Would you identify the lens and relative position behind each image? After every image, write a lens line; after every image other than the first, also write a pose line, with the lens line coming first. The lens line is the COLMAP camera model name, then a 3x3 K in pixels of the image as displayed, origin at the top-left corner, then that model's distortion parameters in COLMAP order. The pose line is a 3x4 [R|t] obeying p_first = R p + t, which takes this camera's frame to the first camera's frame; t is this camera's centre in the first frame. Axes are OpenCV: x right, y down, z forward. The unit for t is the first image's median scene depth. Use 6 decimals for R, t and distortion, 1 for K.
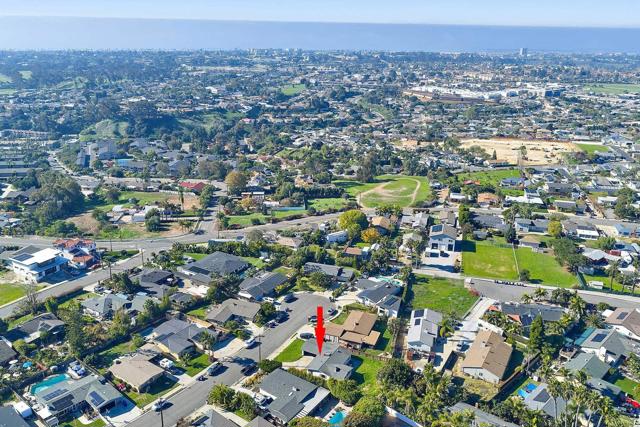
lens RADIAL K [[527.1, 0, 323.8], [0, 527.1, 207.4], [0, 0, 1]] dist [0.010803, -0.018013]
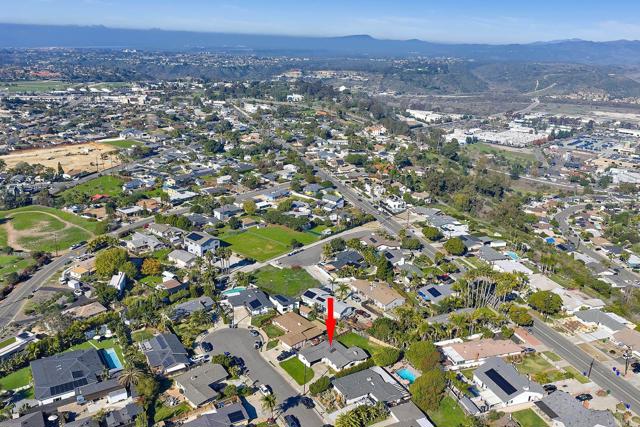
lens RADIAL K [[527.1, 0, 323.8], [0, 527.1, 207.4], [0, 0, 1]] dist [0.010803, -0.018013]
pose [[0.440829, -0.268783, 0.856403, -0.520361], [0.258851, 0.951645, 0.165433, -0.115352], [-0.859457, 0.148753, 0.489087, 0.262450]]
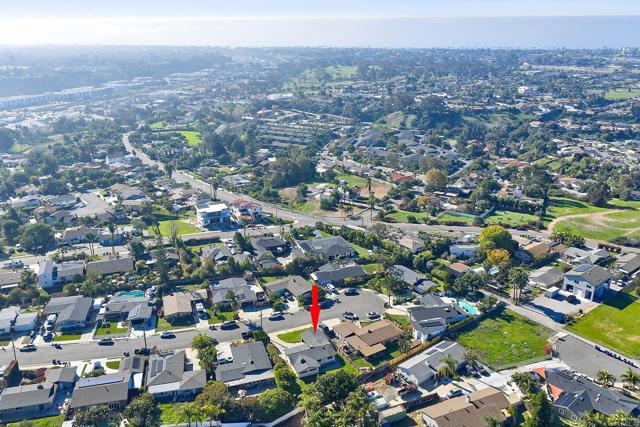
lens RADIAL K [[527.1, 0, 323.8], [0, 527.1, 207.4], [0, 0, 1]] dist [0.010803, -0.018013]
pose [[0.791353, 0.180627, -0.584067, 0.342143], [-0.178985, 0.981948, 0.061168, -0.028413], [0.584572, 0.056134, 0.809398, 0.112001]]
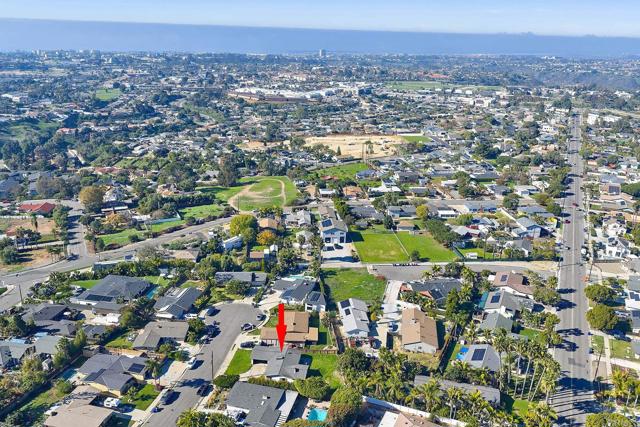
lens RADIAL K [[527.1, 0, 323.8], [0, 527.1, 207.4], [0, 0, 1]] dist [0.010803, -0.018013]
pose [[0.936191, -0.100885, 0.336703, -0.135827], [0.101635, 0.994702, 0.015445, -0.008253], [-0.336477, 0.019761, 0.941484, 0.012059]]
